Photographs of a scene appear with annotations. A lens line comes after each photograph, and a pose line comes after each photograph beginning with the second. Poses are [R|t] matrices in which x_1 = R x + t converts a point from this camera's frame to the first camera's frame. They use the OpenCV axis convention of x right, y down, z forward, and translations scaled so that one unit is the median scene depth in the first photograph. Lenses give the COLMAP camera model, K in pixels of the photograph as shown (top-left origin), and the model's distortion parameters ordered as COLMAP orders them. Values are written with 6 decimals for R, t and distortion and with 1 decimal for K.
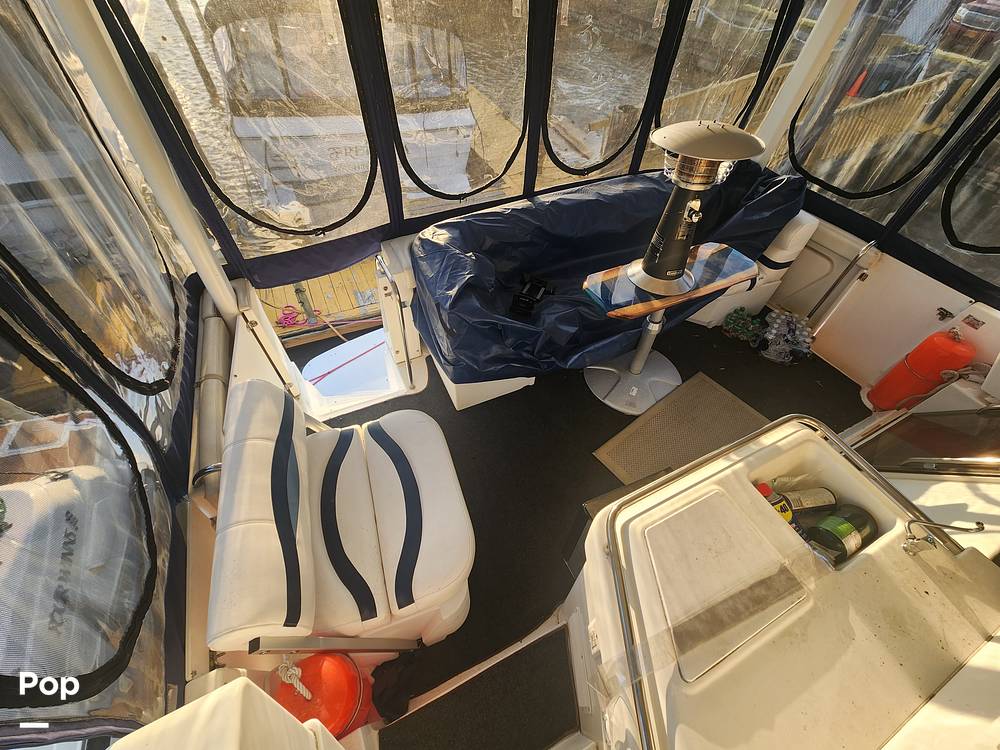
lens RADIAL K [[413.8, 0, 504.6], [0, 413.8, 366.7], [0, 0, 1]] dist [0.009202, -0.003321]
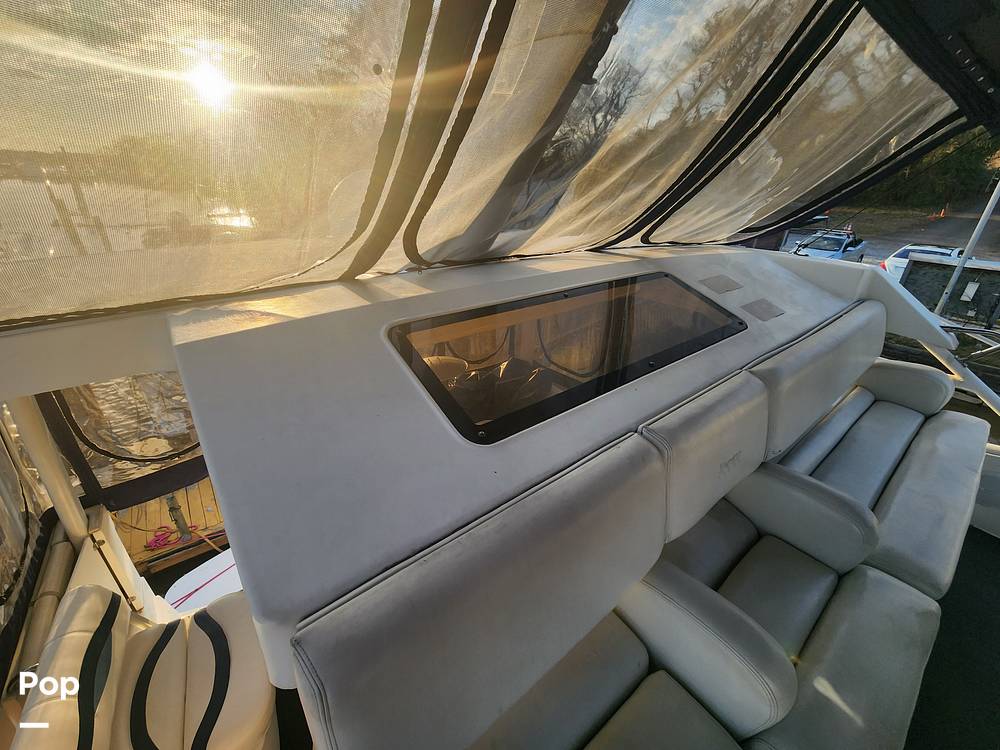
lens RADIAL K [[413.8, 0, 491.6], [0, 413.8, 370.0], [0, 0, 1]] dist [0.009202, -0.003321]
pose [[0.976642, -0.123111, 0.176108, 0.352428], [0.183179, 0.905453, -0.382885, 0.114737], [-0.112320, 0.406201, 0.906855, -0.421974]]
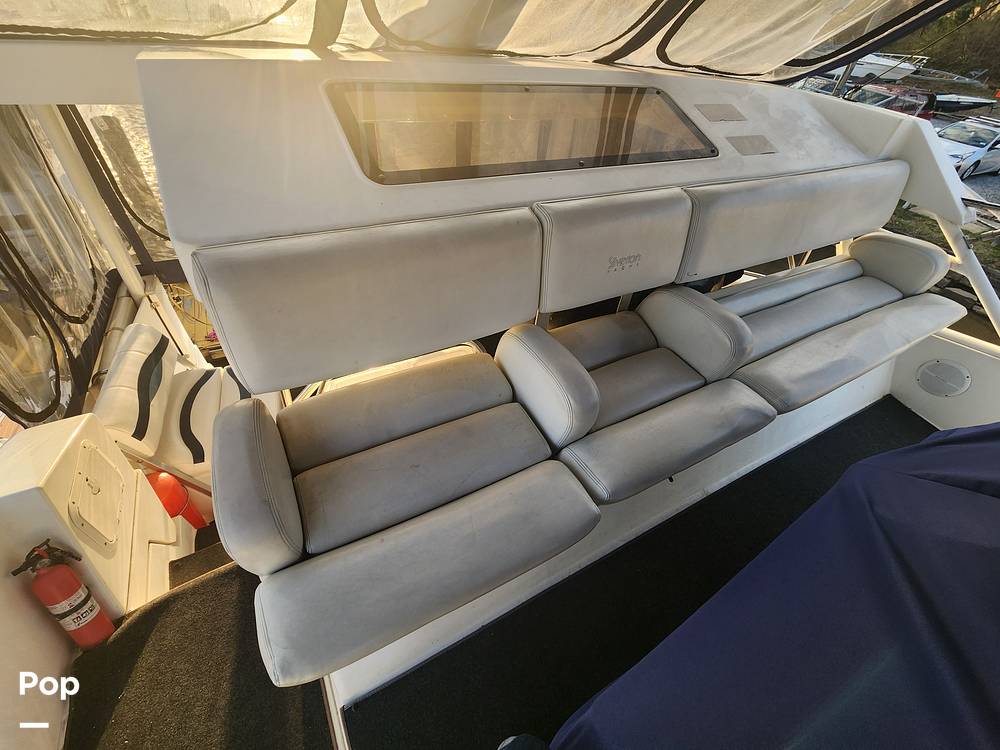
lens RADIAL K [[413.8, 0, 505.2], [0, 413.8, 377.1], [0, 0, 1]] dist [0.009202, -0.003321]
pose [[0.998415, -0.006717, 0.055884, 0.552403], [0.012631, 0.994270, -0.106145, 0.332161], [-0.054851, 0.106682, 0.992779, -0.502053]]
